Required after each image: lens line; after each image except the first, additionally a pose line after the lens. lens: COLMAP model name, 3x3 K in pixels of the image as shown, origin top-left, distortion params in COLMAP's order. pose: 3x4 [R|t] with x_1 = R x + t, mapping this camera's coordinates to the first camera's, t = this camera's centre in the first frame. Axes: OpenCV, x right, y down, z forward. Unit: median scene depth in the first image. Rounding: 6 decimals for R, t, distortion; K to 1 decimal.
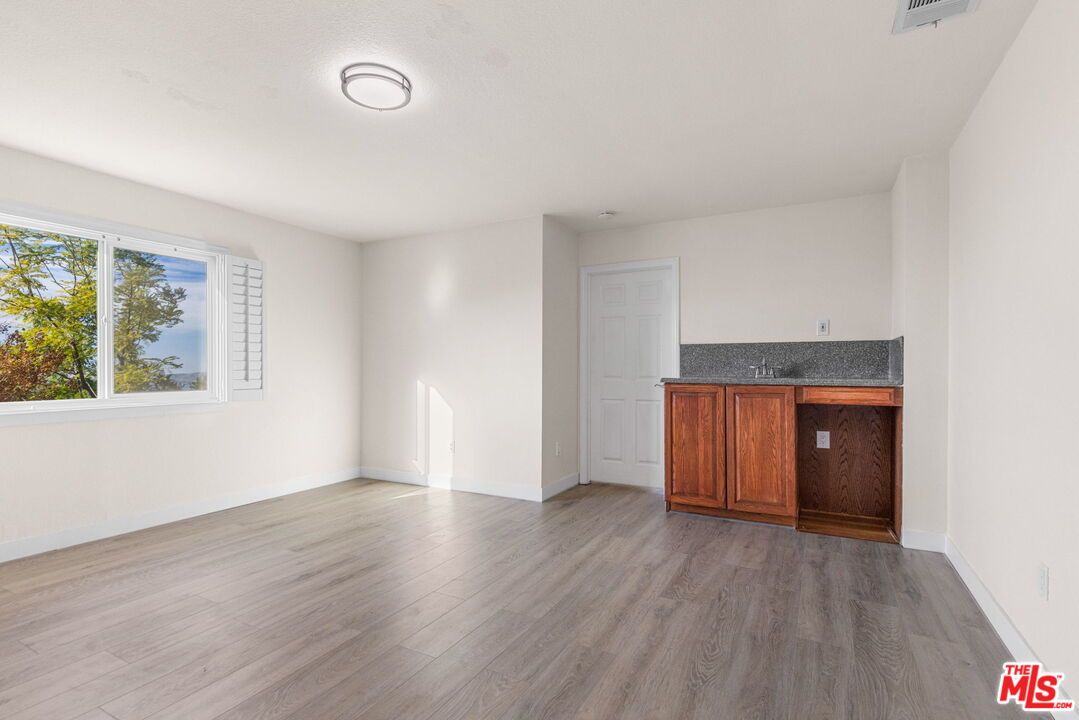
lens RADIAL K [[526.8, 0, 539.5], [0, 526.8, 360.0], [0, 0, 1]] dist [-0.004436, -0.000388]
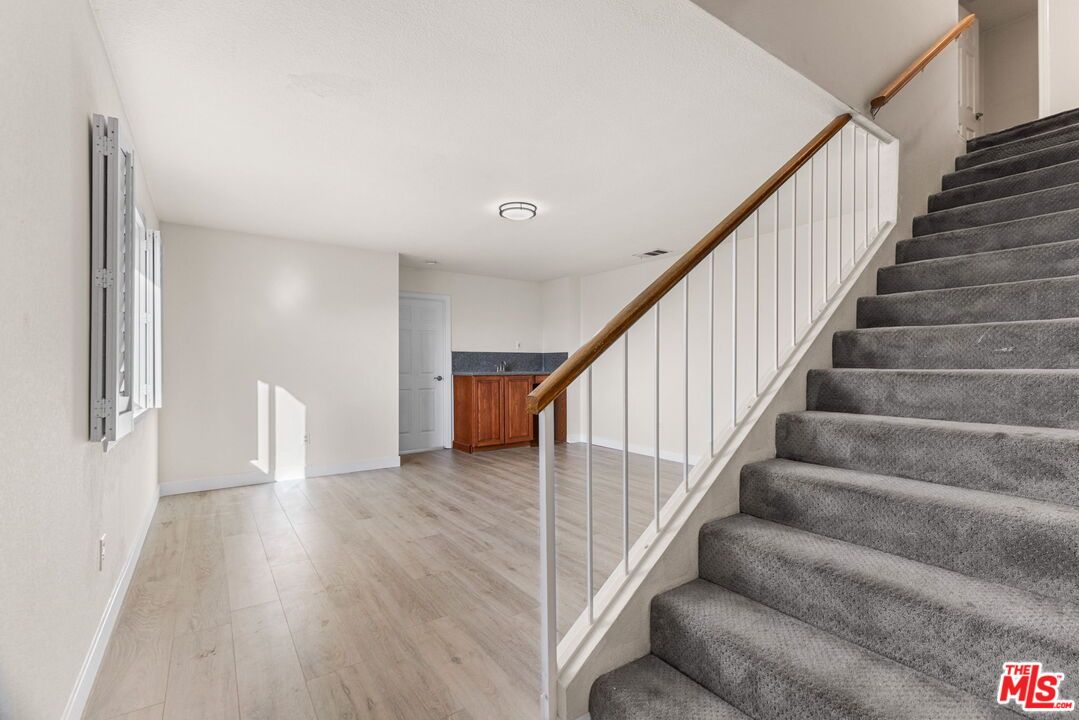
lens RADIAL K [[478.3, 0, 560.6], [0, 478.3, 360.8], [0, 0, 1]] dist [0.000629, 0.000123]
pose [[0.443076, 0.005764, 0.896465, -1.187349], [-0.008185, 0.999964, -0.002384, -0.002382], [-0.896447, -0.006282, 0.443107, 0.103823]]
